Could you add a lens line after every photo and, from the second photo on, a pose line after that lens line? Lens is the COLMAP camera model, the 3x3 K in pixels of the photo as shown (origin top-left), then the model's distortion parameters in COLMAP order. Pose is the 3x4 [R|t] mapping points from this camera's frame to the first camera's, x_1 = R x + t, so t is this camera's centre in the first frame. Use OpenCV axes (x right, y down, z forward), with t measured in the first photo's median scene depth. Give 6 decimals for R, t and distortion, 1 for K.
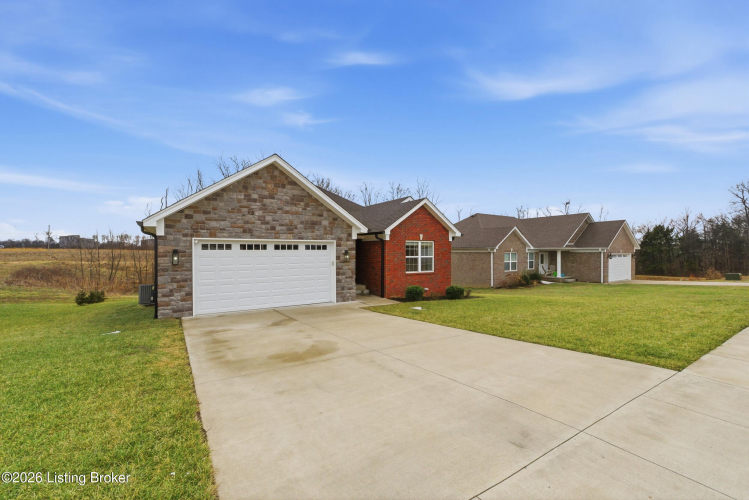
lens RADIAL K [[311.7, 0, 372.9], [0, 311.7, 251.0], [0, 0, 1]] dist [-0.009437, -0.000255]
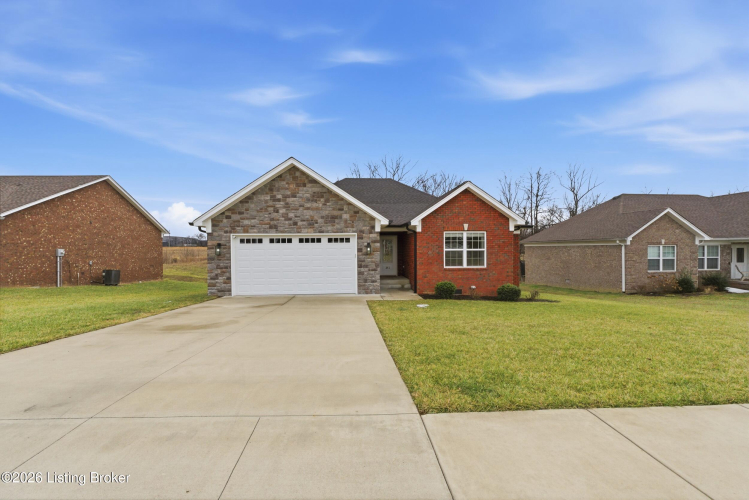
lens RADIAL K [[311.7, 0, 373.9], [0, 311.7, 254.5], [0, 0, 1]] dist [-0.009437, -0.000255]
pose [[0.876835, 0.003089, -0.480781, 0.415731], [0.007000, 0.999791, 0.019190, 0.016500], [0.480740, -0.020192, 0.876630, 0.134160]]
